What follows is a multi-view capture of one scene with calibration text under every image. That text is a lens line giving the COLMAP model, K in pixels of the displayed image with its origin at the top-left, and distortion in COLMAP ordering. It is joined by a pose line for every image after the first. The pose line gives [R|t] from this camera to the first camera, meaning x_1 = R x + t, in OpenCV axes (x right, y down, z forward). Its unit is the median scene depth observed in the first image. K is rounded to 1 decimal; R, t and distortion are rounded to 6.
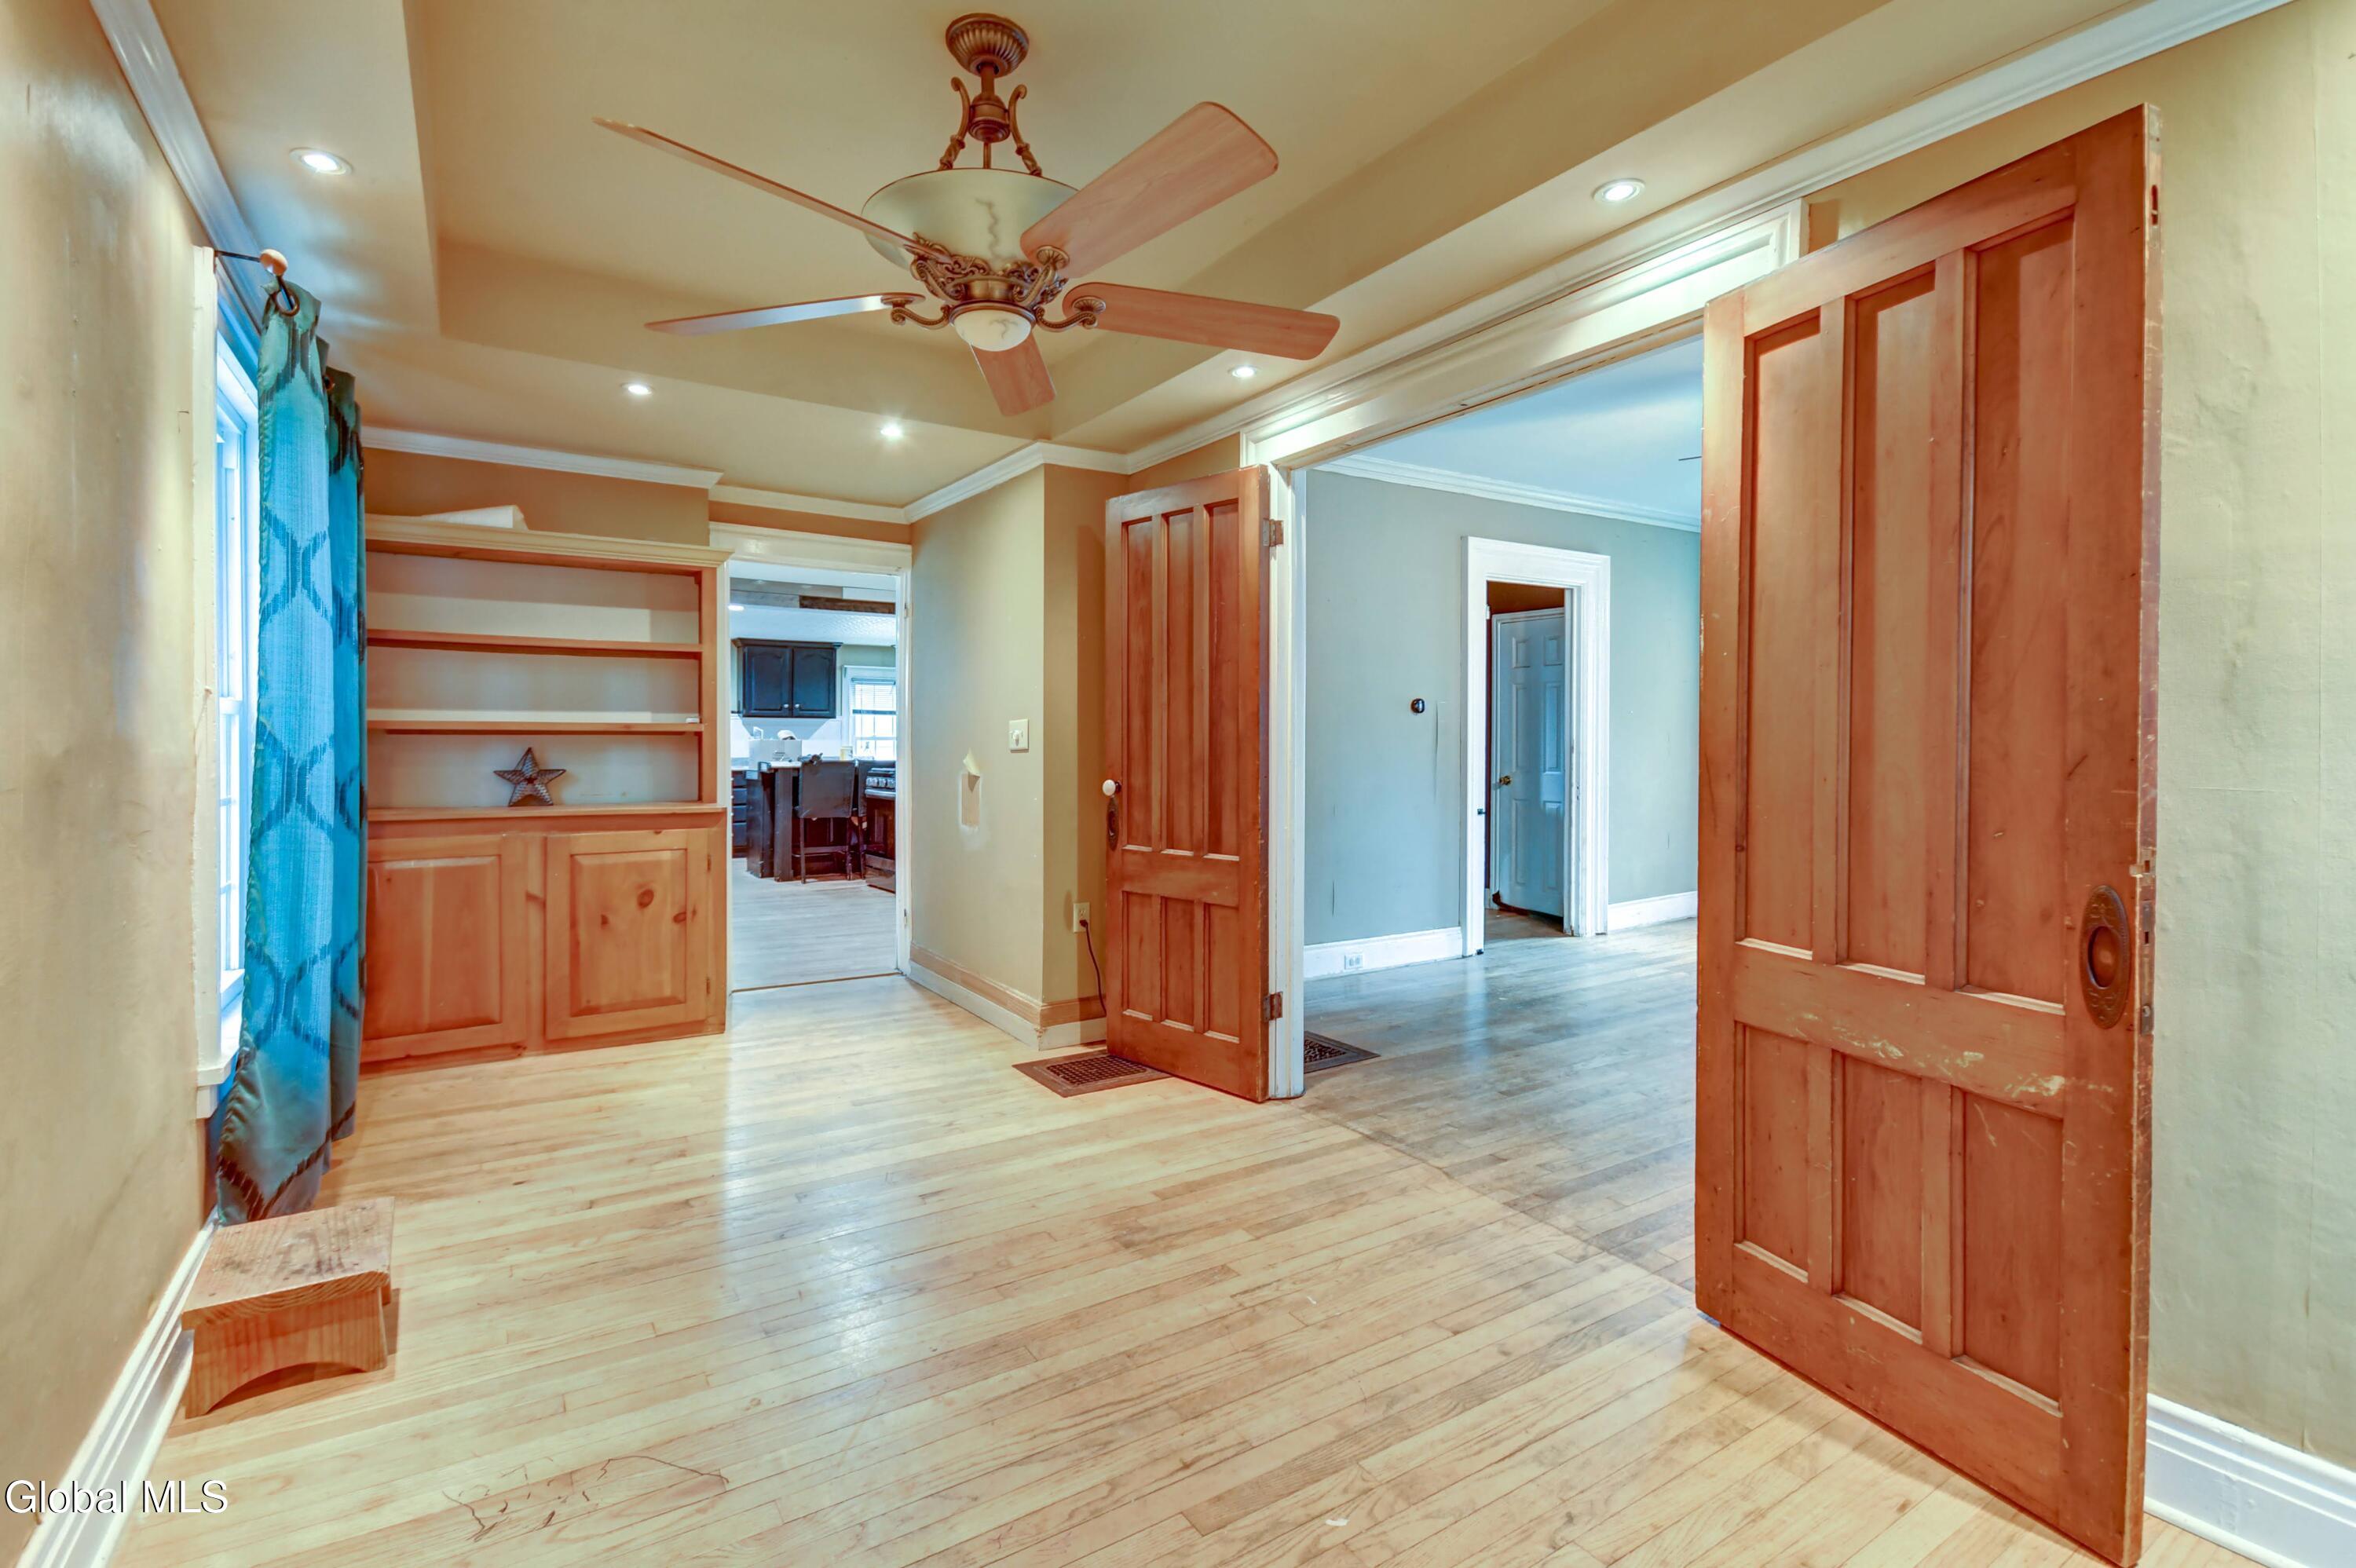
lens RADIAL K [[1074.7, 0, 1179.2], [0, 1074.7, 746.7], [0, 0, 1]] dist [-0.001232, -0.006743]
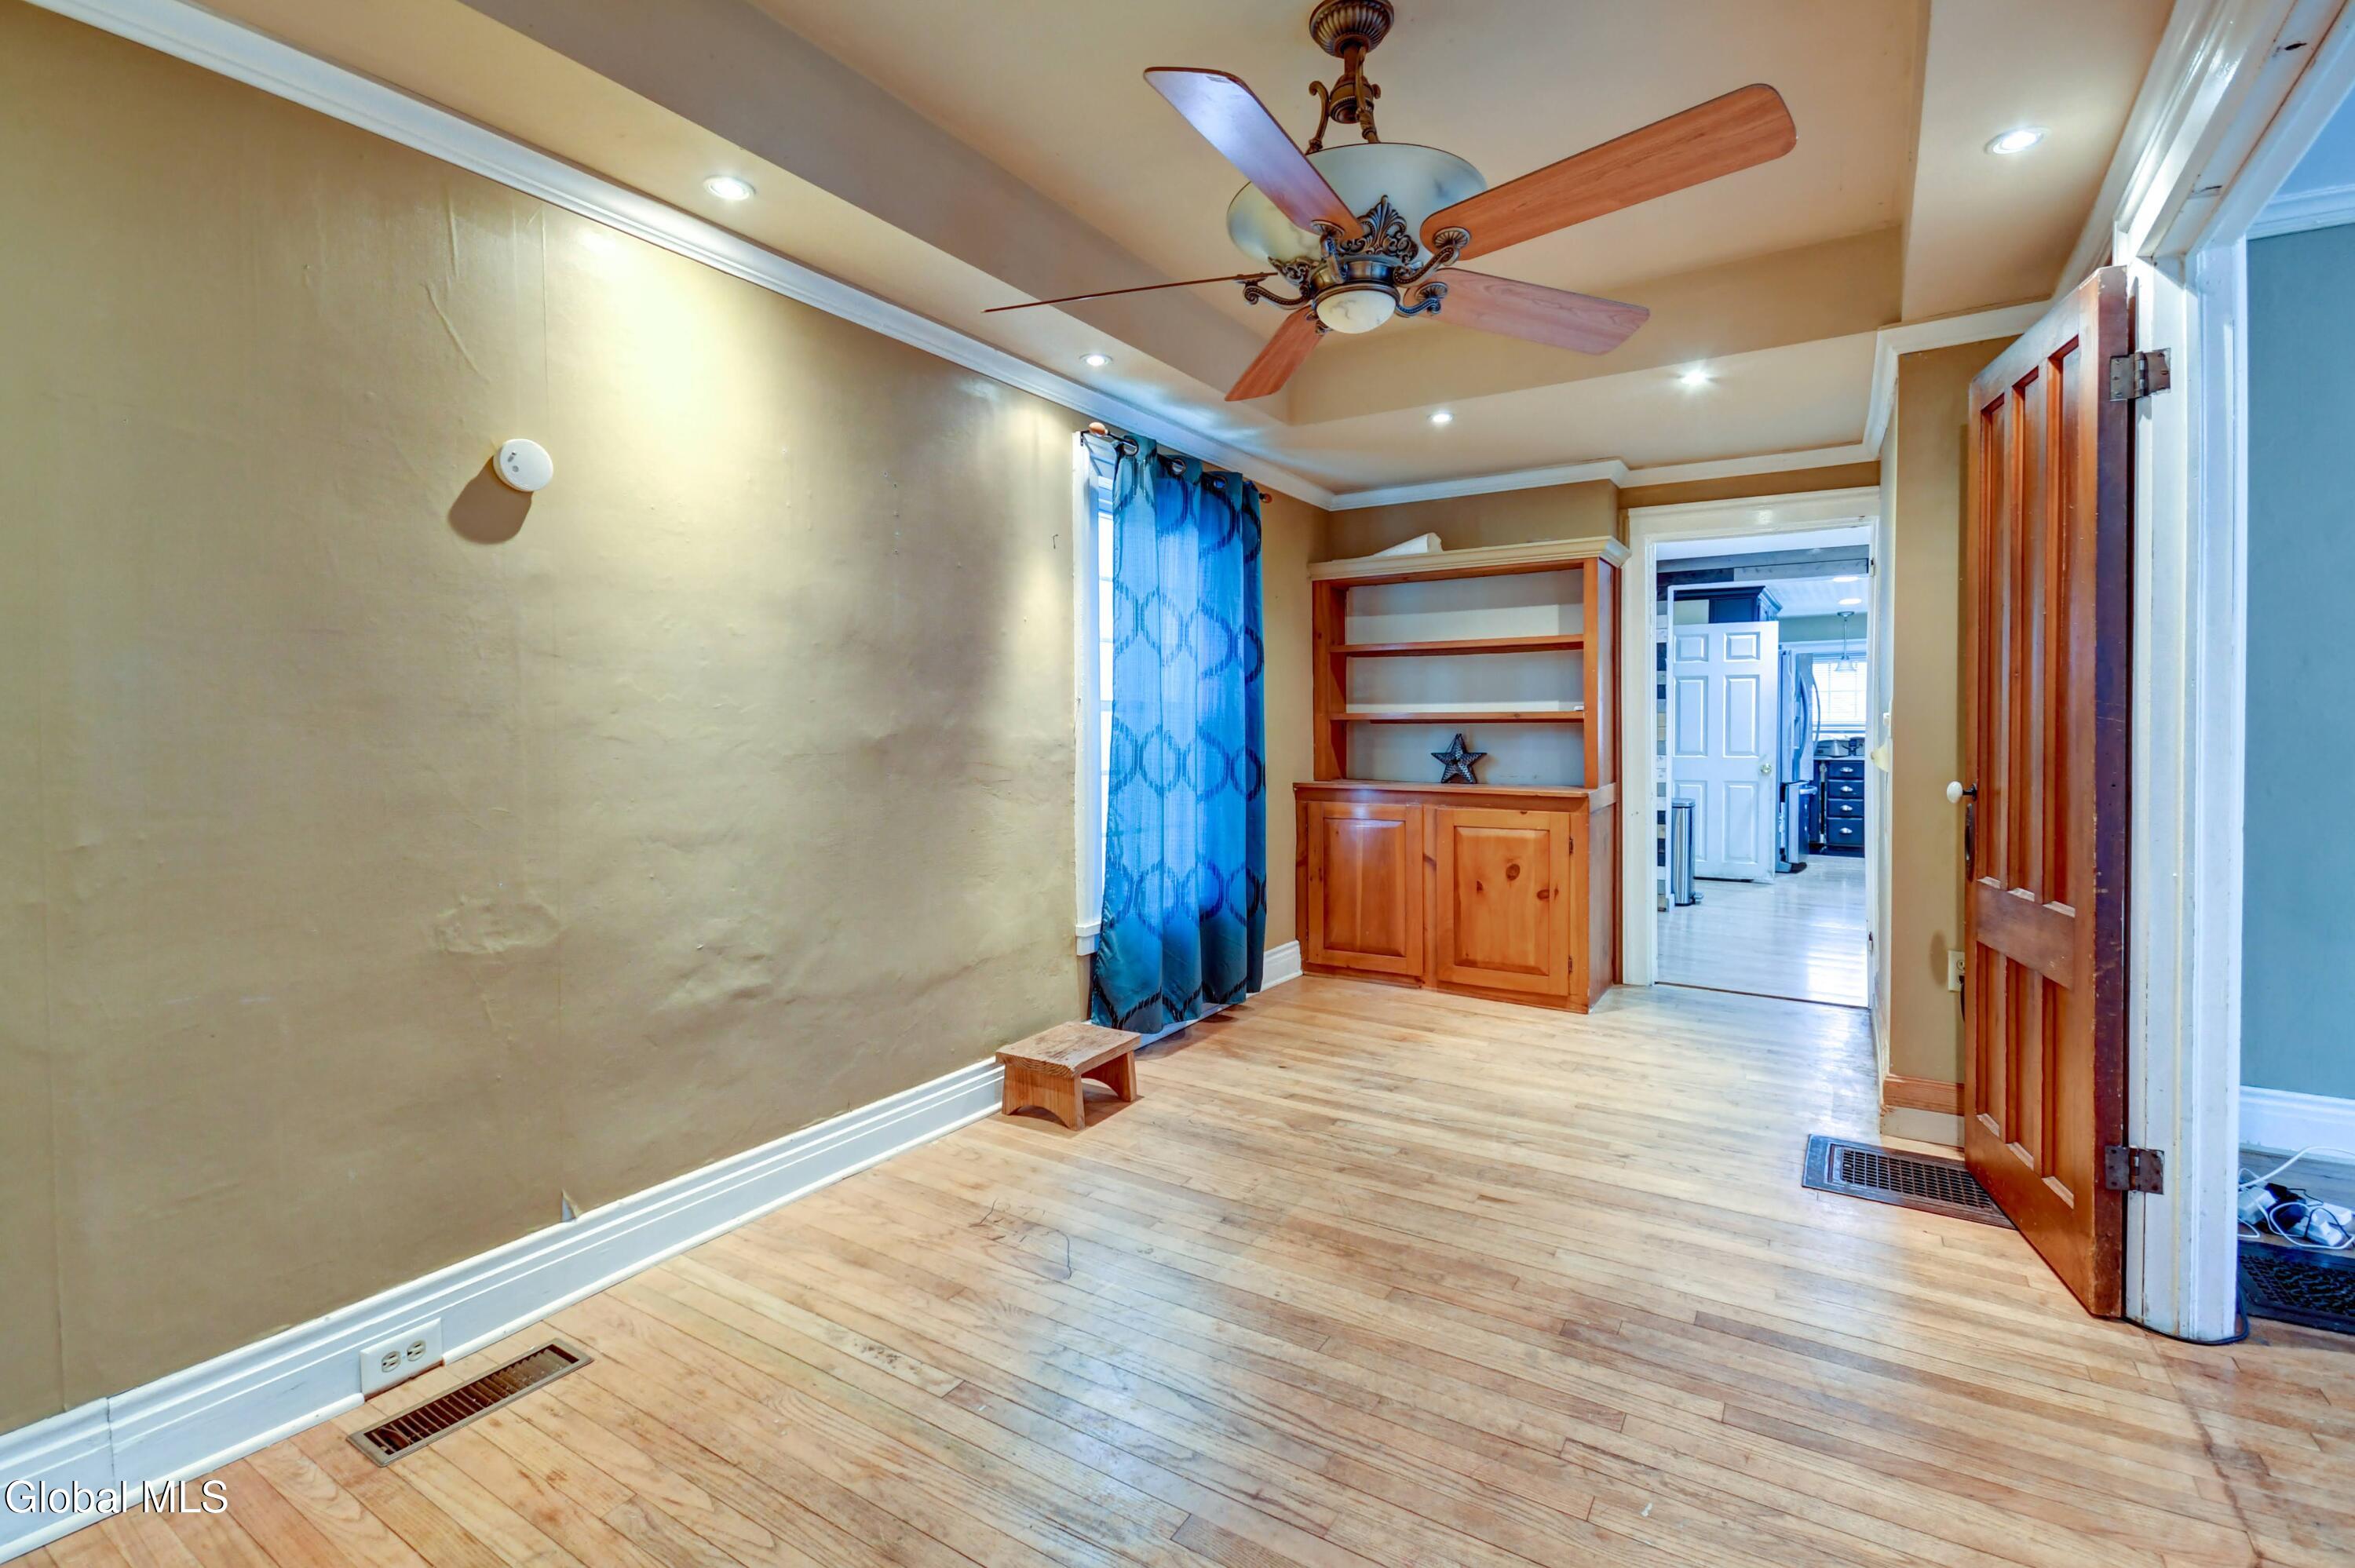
lens RADIAL K [[1074.2, 0, 1178.7], [0, 1074.2, 746.7], [0, 0, 1]] dist [-0.001232, -0.006743]
pose [[0.411263, 0.013102, -0.911422, 0.408657], [-0.001902, 0.999907, 0.013516, -0.000621], [0.911515, -0.003825, 0.411250, 0.272957]]
